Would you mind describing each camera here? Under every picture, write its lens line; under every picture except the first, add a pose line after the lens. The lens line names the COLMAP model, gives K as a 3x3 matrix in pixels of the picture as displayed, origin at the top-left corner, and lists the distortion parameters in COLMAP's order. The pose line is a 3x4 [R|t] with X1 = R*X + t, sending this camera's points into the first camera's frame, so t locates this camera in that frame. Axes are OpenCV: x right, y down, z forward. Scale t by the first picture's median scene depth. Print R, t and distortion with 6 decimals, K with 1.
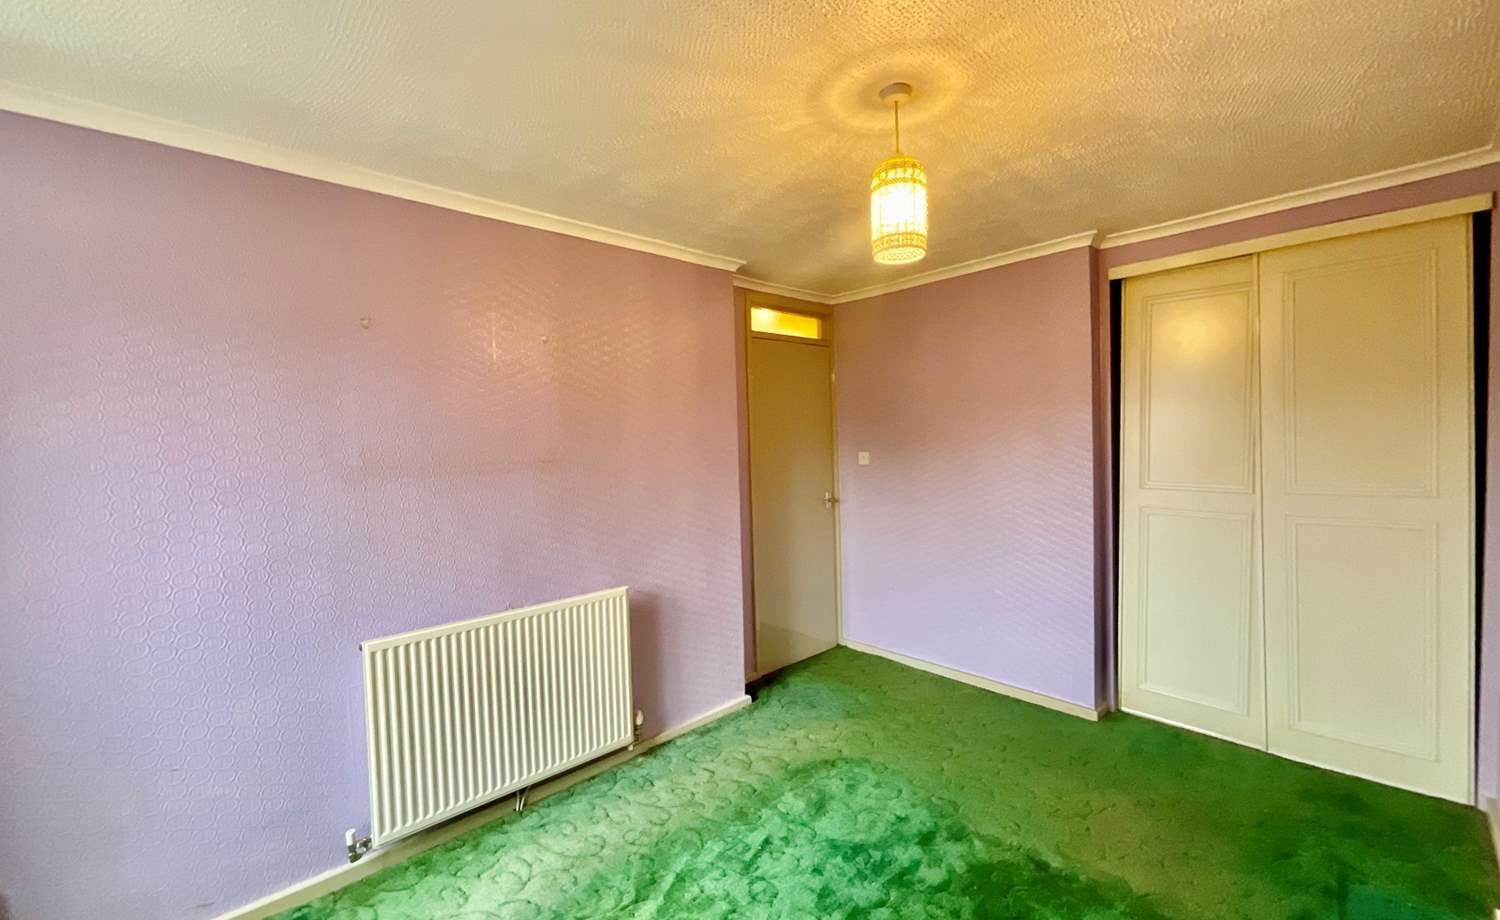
lens RADIAL K [[604.3, 0, 750.0], [0, 604.3, 460.0], [0, 0, 1]] dist [-0.009407, 0.000145]
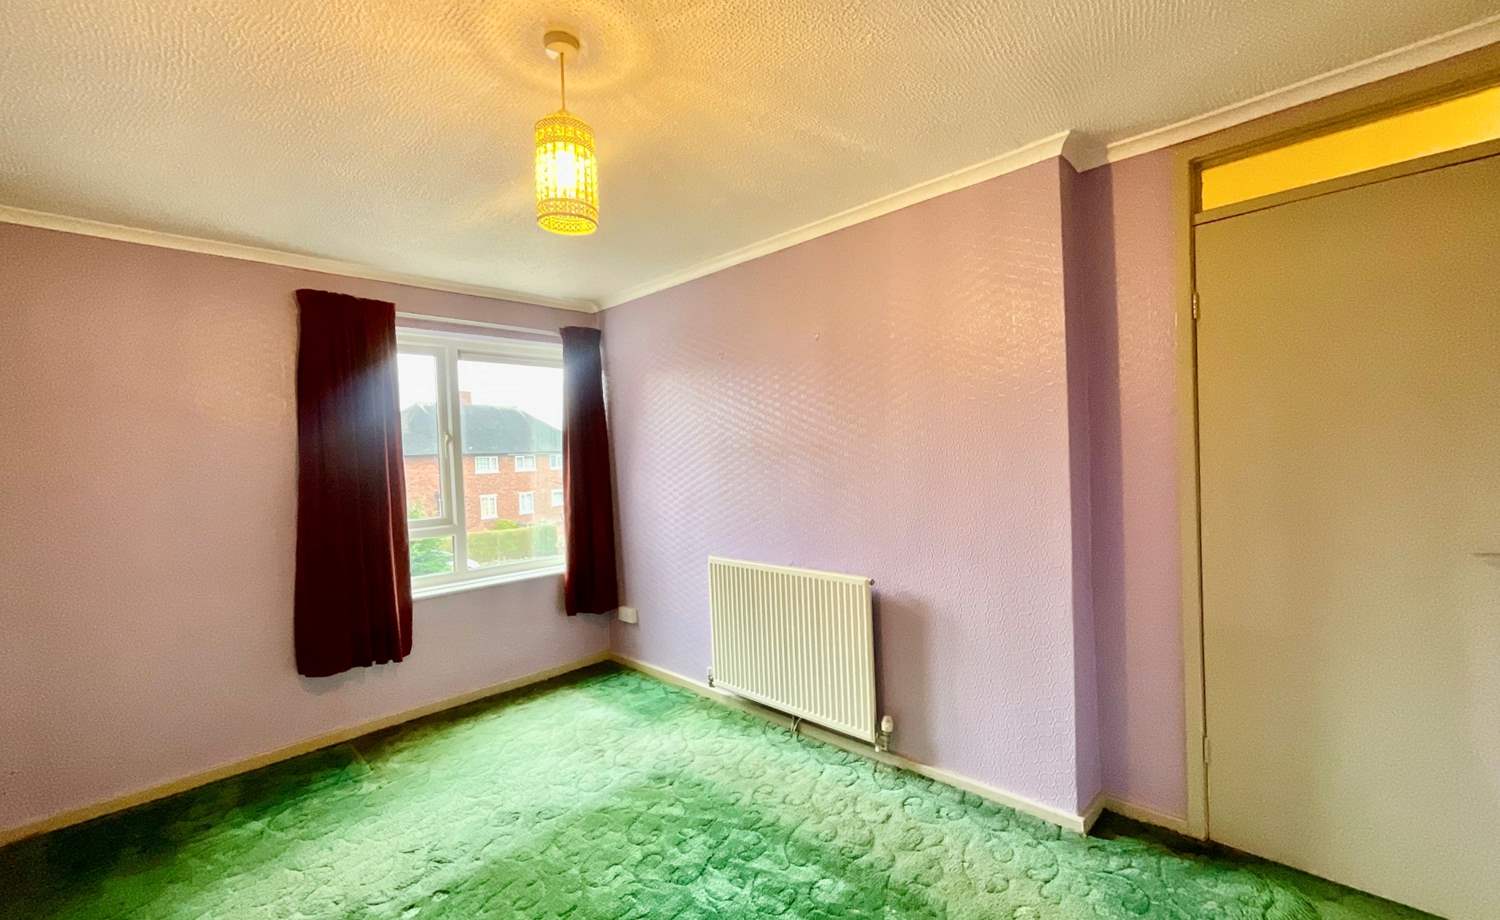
lens RADIAL K [[604.3, 0, 750.0], [0, 604.3, 460.0], [0, 0, 1]] dist [-0.009407, 0.000145]
pose [[0.055263, 0.039895, -0.997674, 0.728284], [0.000562, 0.999200, 0.039987, -0.014818], [0.998472, -0.002771, 0.055197, 0.759873]]
